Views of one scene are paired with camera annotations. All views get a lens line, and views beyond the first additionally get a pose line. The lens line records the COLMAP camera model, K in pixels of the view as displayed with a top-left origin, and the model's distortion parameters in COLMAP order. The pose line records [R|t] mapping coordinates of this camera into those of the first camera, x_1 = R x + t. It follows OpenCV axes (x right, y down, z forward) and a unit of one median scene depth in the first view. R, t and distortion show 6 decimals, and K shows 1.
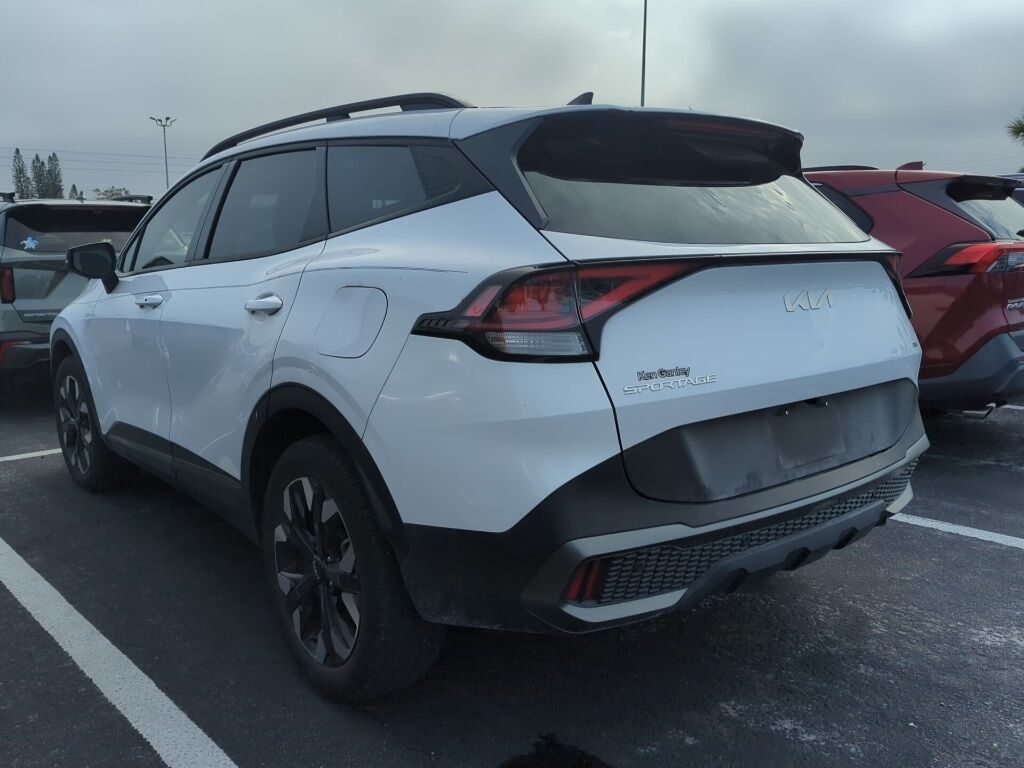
lens RADIAL K [[863.7, 0, 512.9], [0, 863.7, 426.2], [0, 0, 1]] dist [0.136227, 0.001390]
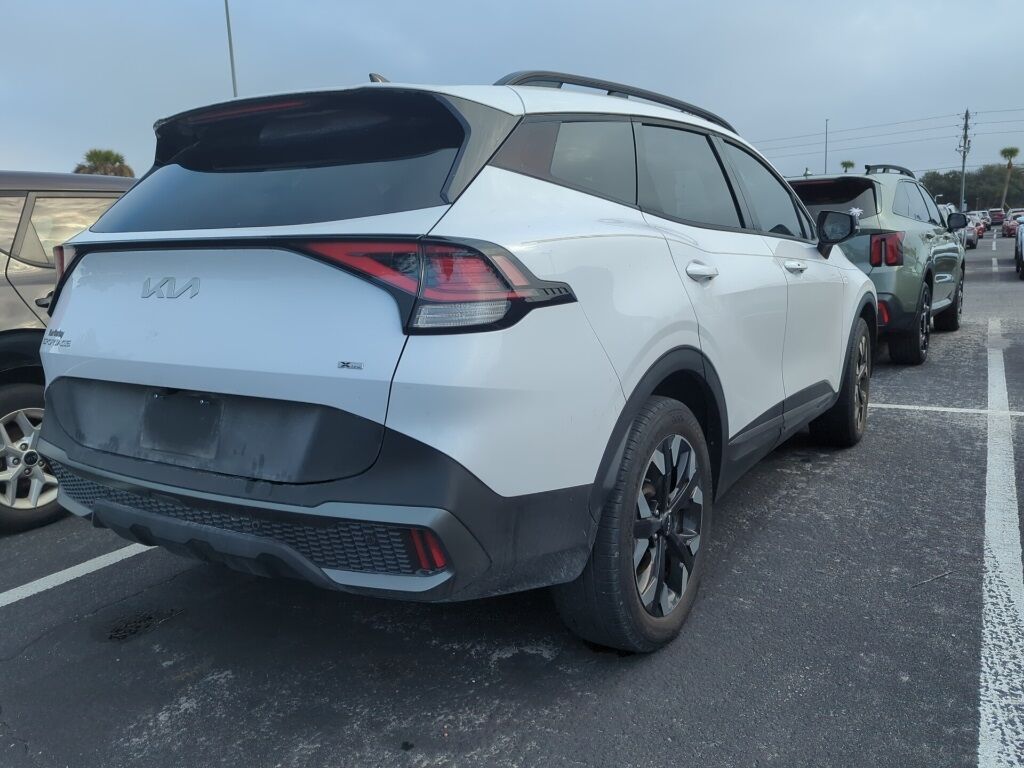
lens RADIAL K [[827.7, 0, 512.0], [0, 827.7, 384.0], [0, 0, 1]] dist [-0.000048, 0.001976]
pose [[0.285067, 0.166906, -0.943864, 1.222206], [-0.154222, 0.979879, 0.126696, -0.195276], [0.946019, 0.109447, 0.305072, 1.005215]]
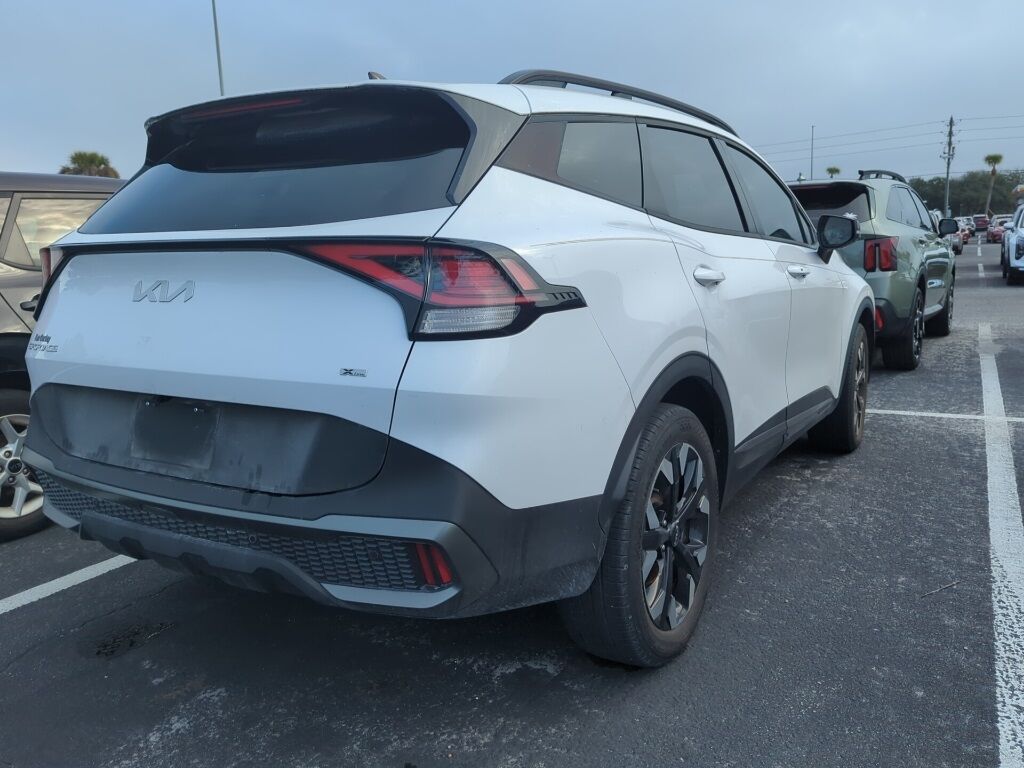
lens RADIAL K [[827.1, 0, 512.0], [0, 827.1, 384.0], [0, 0, 1]] dist [0.002847, -0.001189]
pose [[0.299541, 0.162331, -0.940172, 1.189477], [-0.156829, 0.980393, 0.119309, -0.191899], [0.941106, 0.111708, 0.319126, 0.995354]]
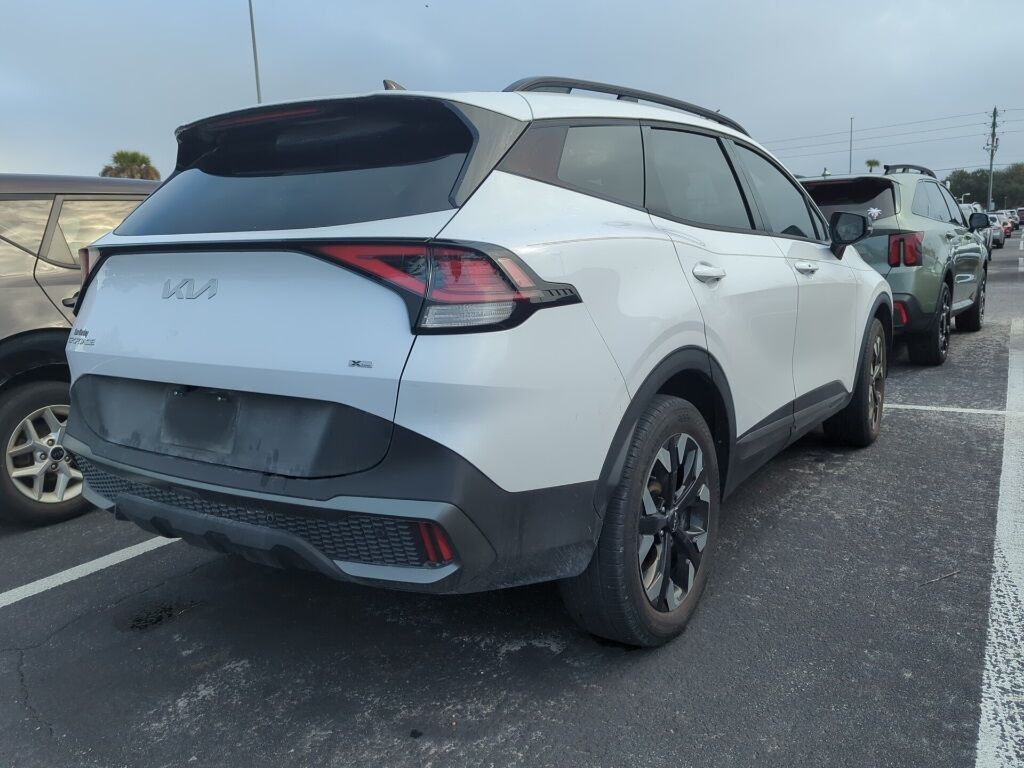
lens RADIAL K [[827.1, 0, 512.0], [0, 827.1, 384.0], [0, 0, 1]] dist [0.002847, -0.001189]
pose [[0.260244, 0.167926, -0.950828, 1.247075], [-0.153999, 0.979373, 0.130817, -0.199078], [0.953183, 0.112382, 0.280737, 1.012827]]
